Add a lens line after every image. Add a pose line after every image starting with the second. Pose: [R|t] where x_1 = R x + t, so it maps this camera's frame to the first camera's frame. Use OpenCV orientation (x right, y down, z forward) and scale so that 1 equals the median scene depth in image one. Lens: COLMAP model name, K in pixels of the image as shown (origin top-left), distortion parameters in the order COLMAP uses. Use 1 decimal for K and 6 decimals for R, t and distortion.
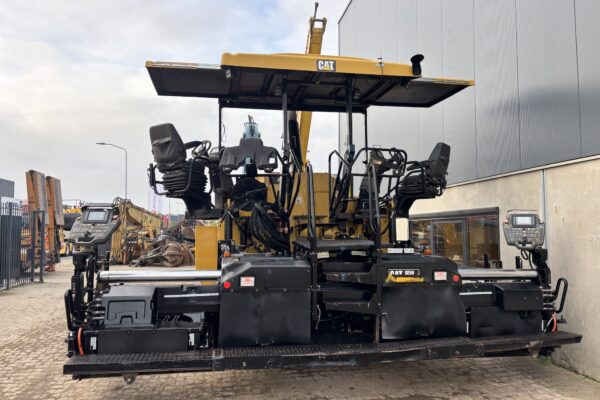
lens RADIAL K [[457.4, 0, 300.0], [0, 457.4, 200.0], [0, 0, 1]] dist [0.026854, -0.001059]
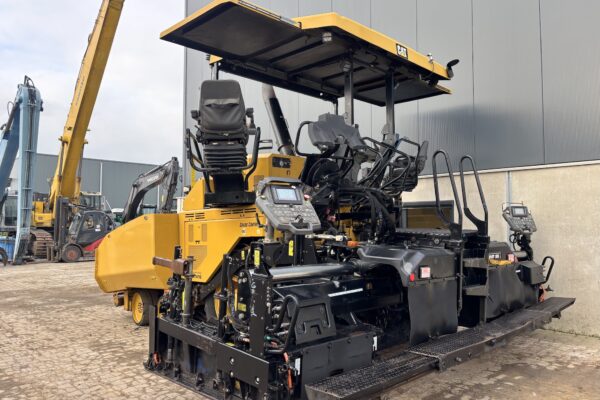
lens RADIAL K [[457.4, 0, 300.0], [0, 457.4, 200.0], [0, 0, 1]] dist [0.026854, -0.001059]
pose [[0.817777, 0.029837, 0.574761, -0.714829], [-0.037893, 0.999280, 0.002041, 0.033553], [-0.574286, -0.023449, 0.818319, 0.327348]]
